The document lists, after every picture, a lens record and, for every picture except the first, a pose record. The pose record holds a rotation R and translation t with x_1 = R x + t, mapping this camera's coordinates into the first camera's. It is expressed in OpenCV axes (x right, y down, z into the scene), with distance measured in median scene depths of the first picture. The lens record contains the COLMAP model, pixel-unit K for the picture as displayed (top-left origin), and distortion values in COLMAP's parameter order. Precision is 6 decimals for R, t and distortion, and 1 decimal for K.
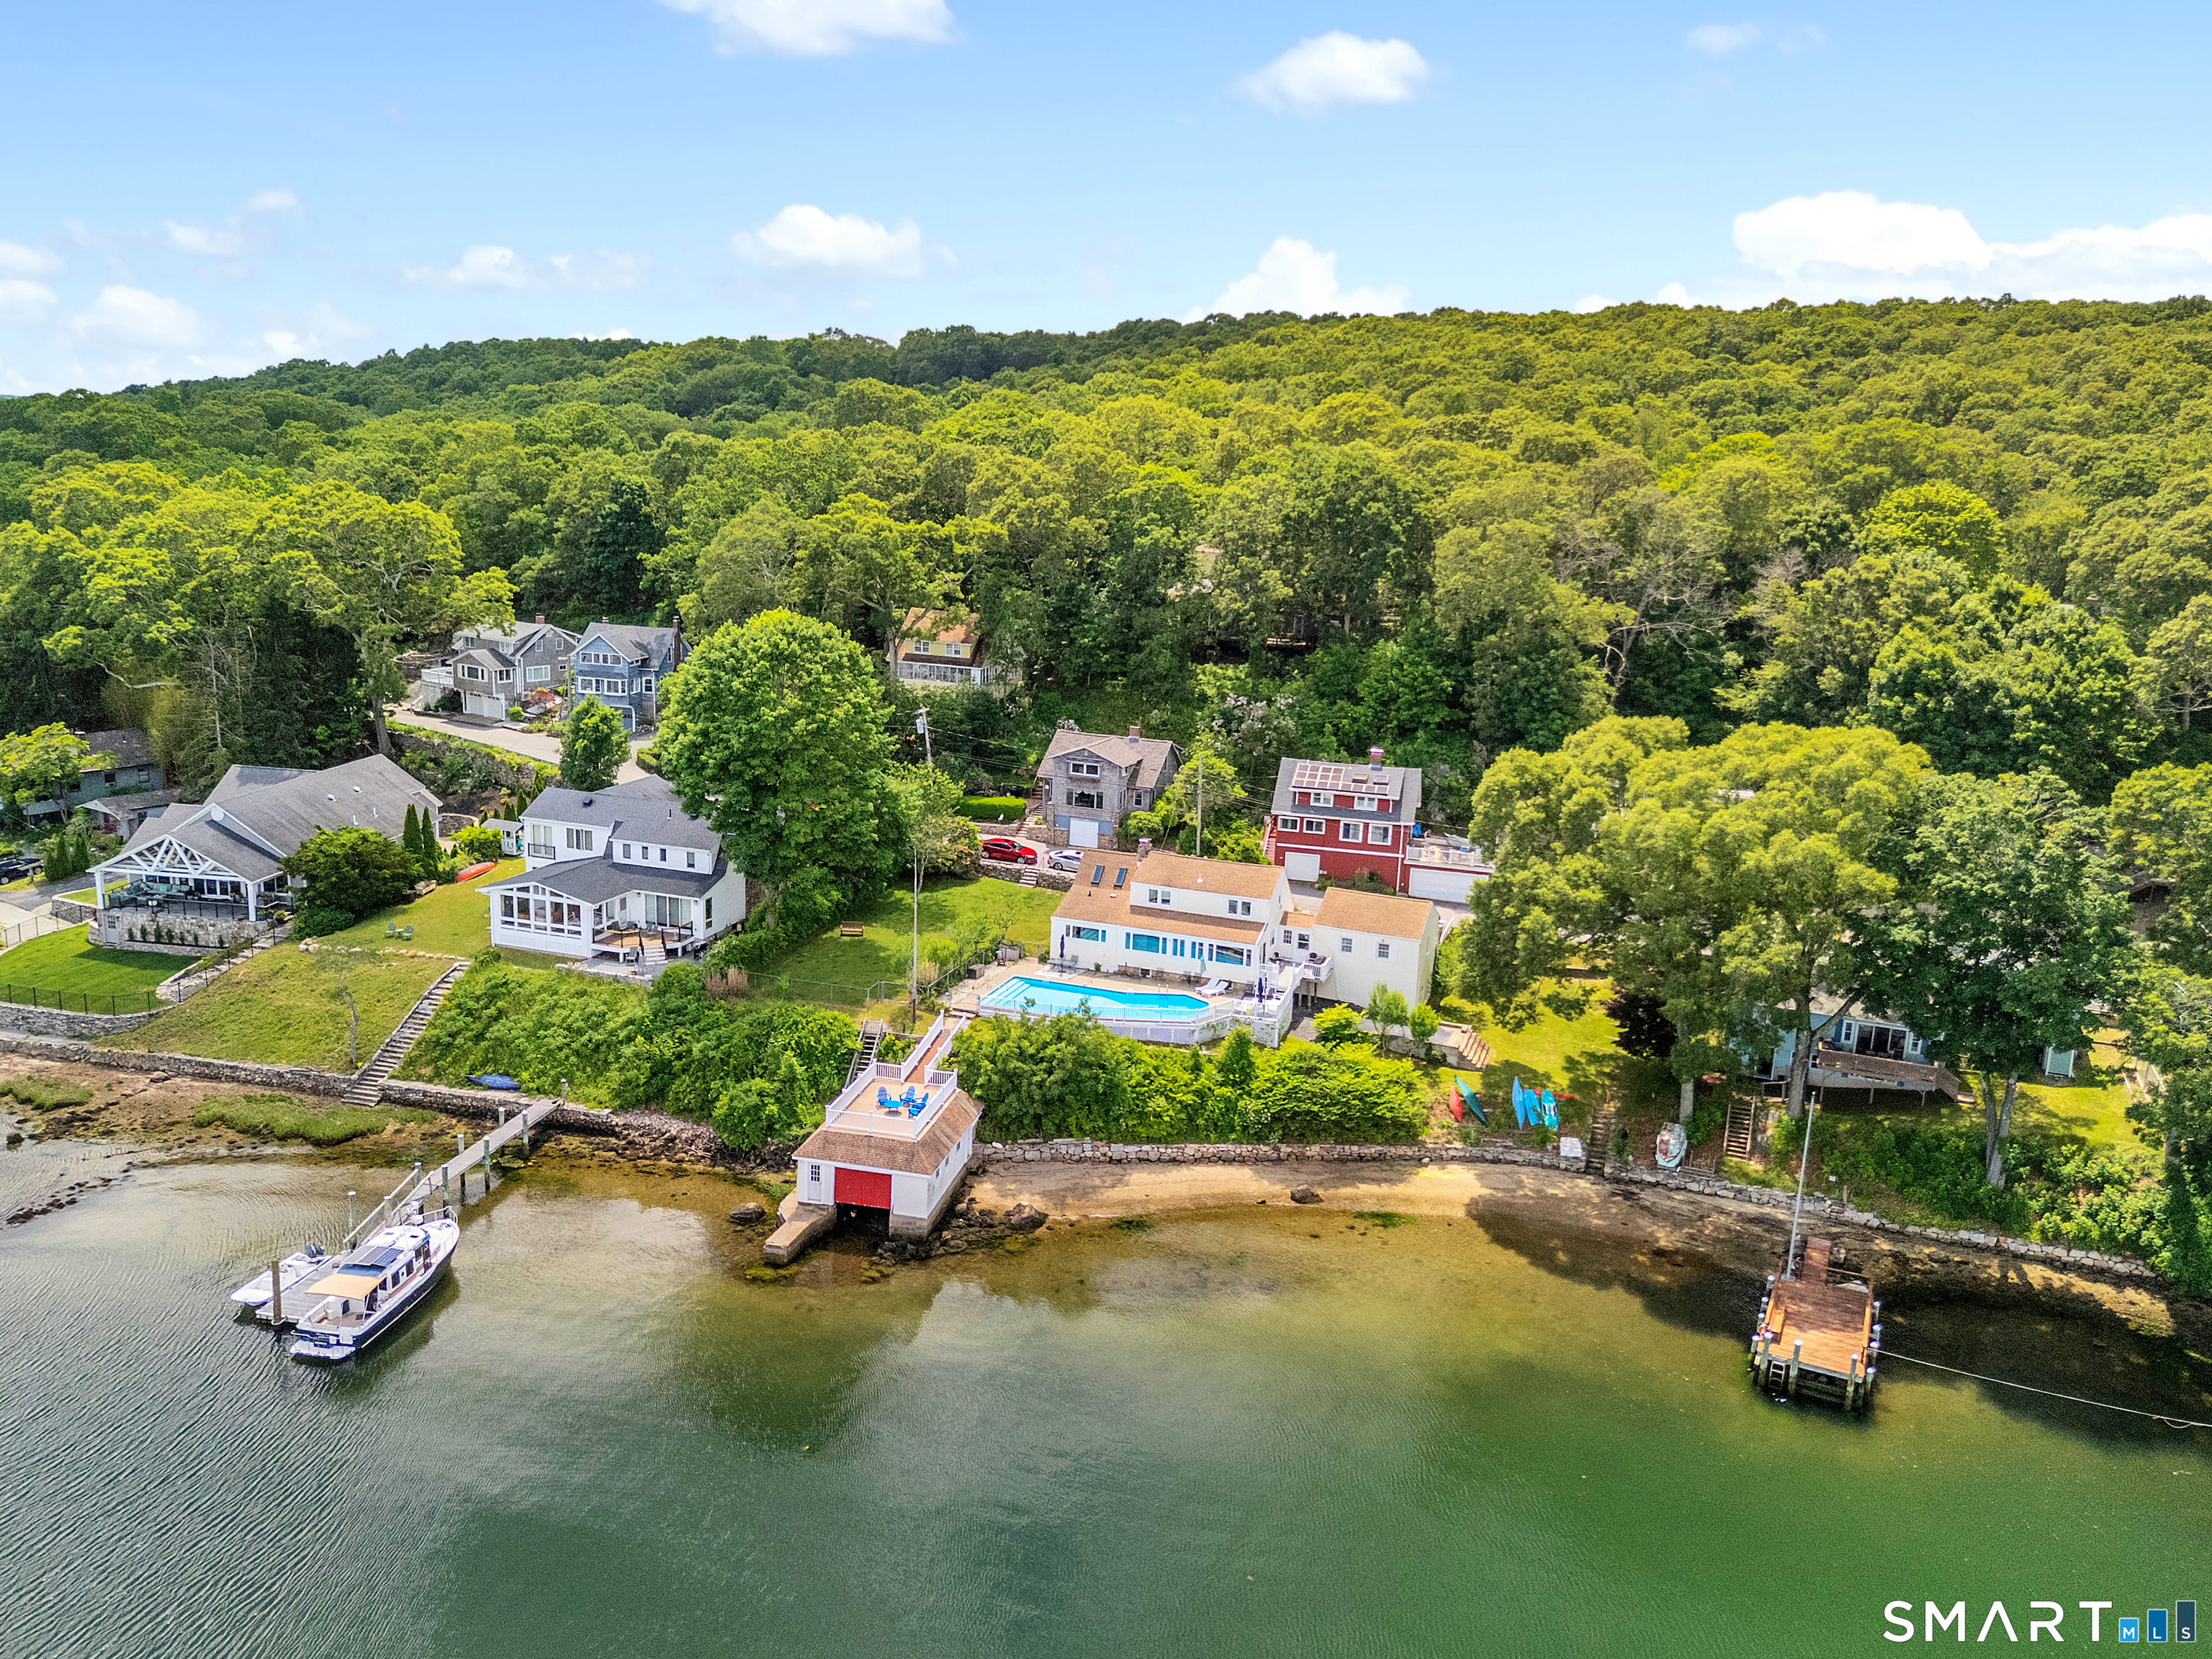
lens RADIAL K [[1683.4, 0, 1106.0], [0, 1683.4, 829.5], [0, 0, 1]] dist [0.046088, -0.005025]
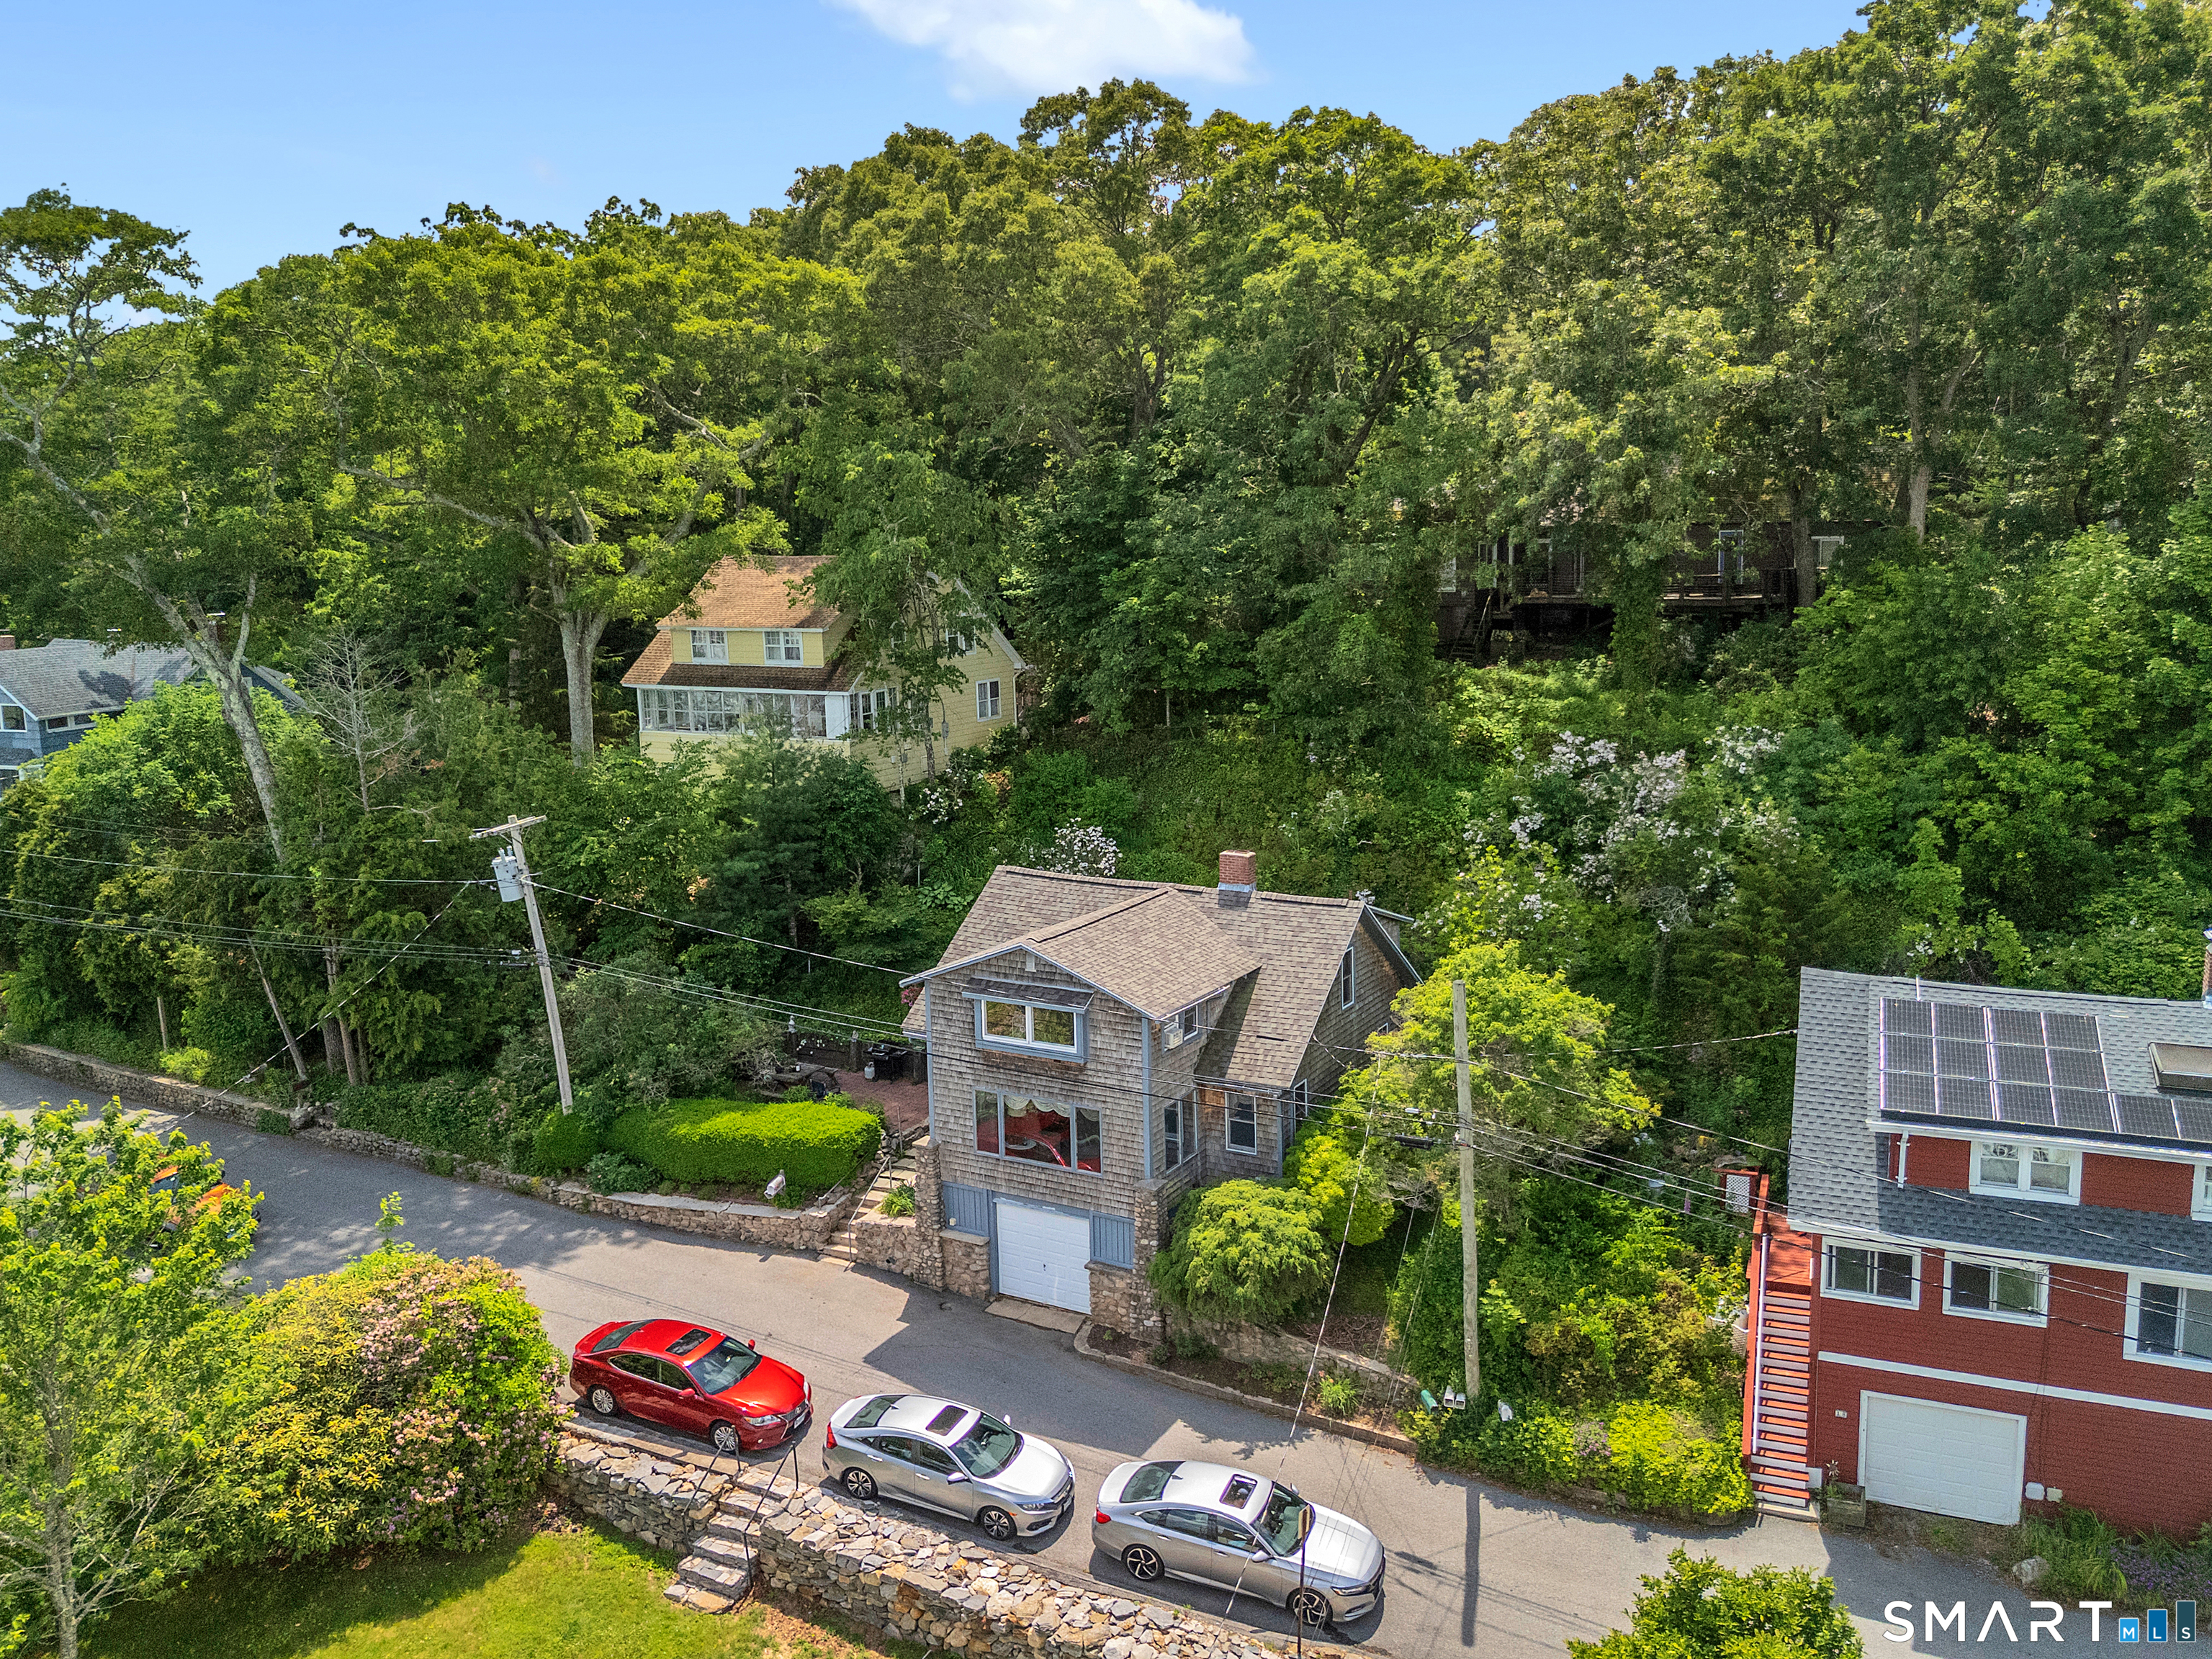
lens RADIAL K [[1709.6, 0, 1106.8], [0, 1709.6, 773.3], [0, 0, 1]] dist [-0.005232, -0.003897]
pose [[0.984258, -0.038662, -0.172458, 0.059705], [0.024991, 0.996421, -0.080753, -0.066099], [0.174962, 0.075172, 0.981701, 0.903752]]
